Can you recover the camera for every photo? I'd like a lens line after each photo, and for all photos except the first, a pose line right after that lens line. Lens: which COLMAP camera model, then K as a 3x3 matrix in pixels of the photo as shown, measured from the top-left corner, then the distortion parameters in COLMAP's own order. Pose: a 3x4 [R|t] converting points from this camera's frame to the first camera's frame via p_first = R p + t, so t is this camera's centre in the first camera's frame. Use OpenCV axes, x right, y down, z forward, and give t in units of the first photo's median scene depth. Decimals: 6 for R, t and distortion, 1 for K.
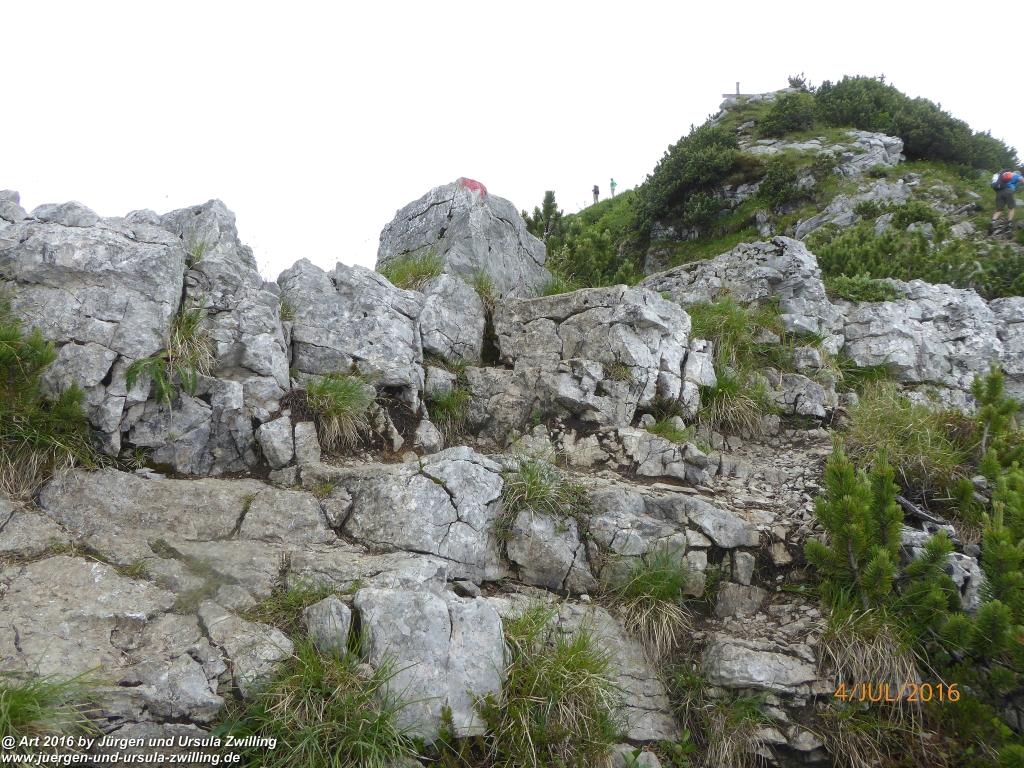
lens RADIAL K [[714.4, 0, 518.8], [0, 714.4, 375.8], [0, 0, 1]] dist [-0.042901, 0.021185]
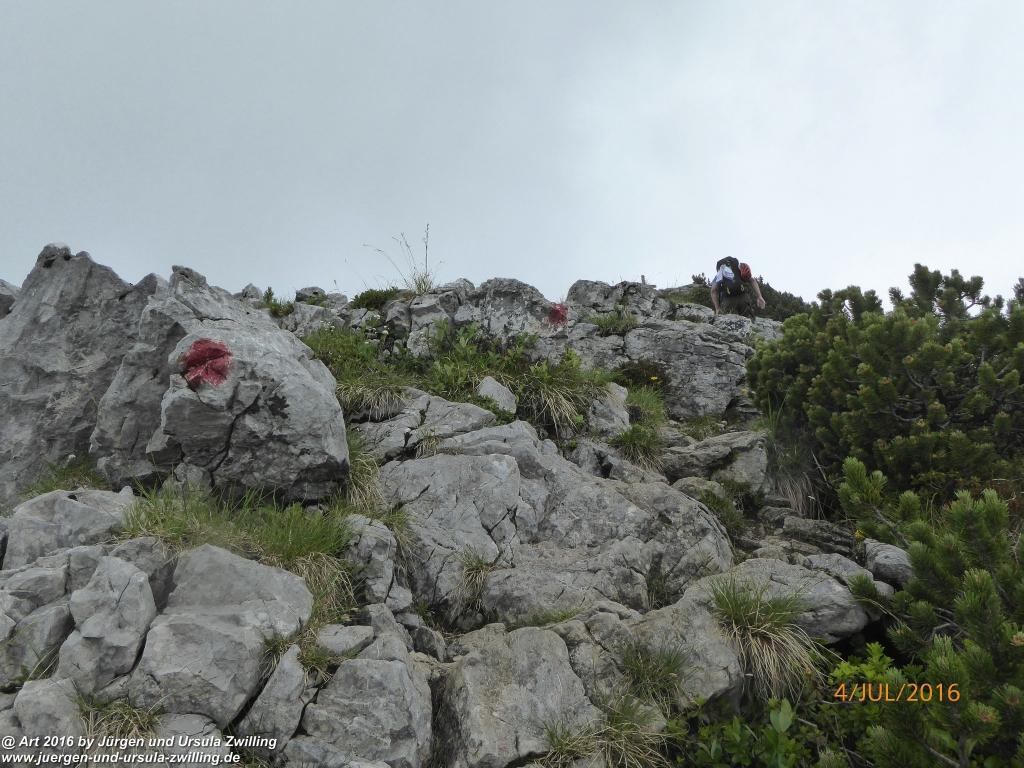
lens RADIAL K [[714.4, 0, 514.8], [0, 714.4, 392.5], [0, 0, 1]] dist [-0.042901, 0.021185]
pose [[0.989494, 0.012905, 0.143995, -1.530726], [0.018229, 0.976922, -0.212815, 0.758007], [-0.143418, 0.213204, 0.966424, -2.191717]]
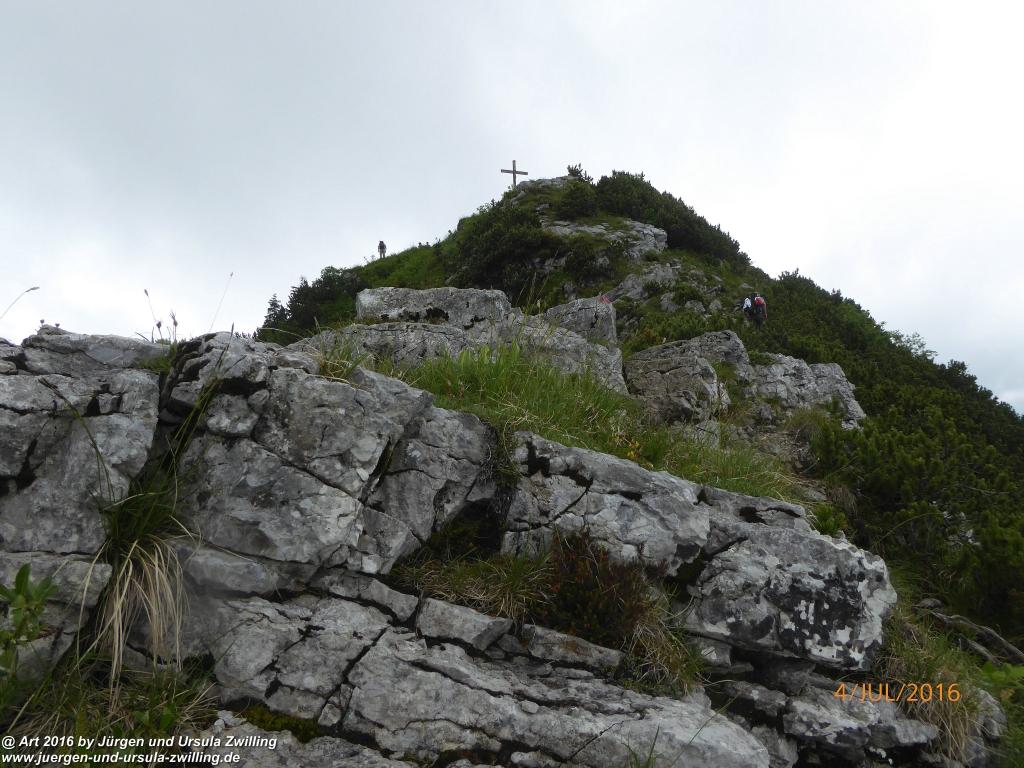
lens RADIAL K [[714.4, 0, 511.0], [0, 714.4, 379.0], [0, 0, 1]] dist [-0.042901, 0.021185]
pose [[0.946157, 0.015982, 0.323313, -0.904196], [0.005131, 0.997915, -0.064344, 0.062423], [-0.323667, 0.062539, 0.944102, -0.692273]]
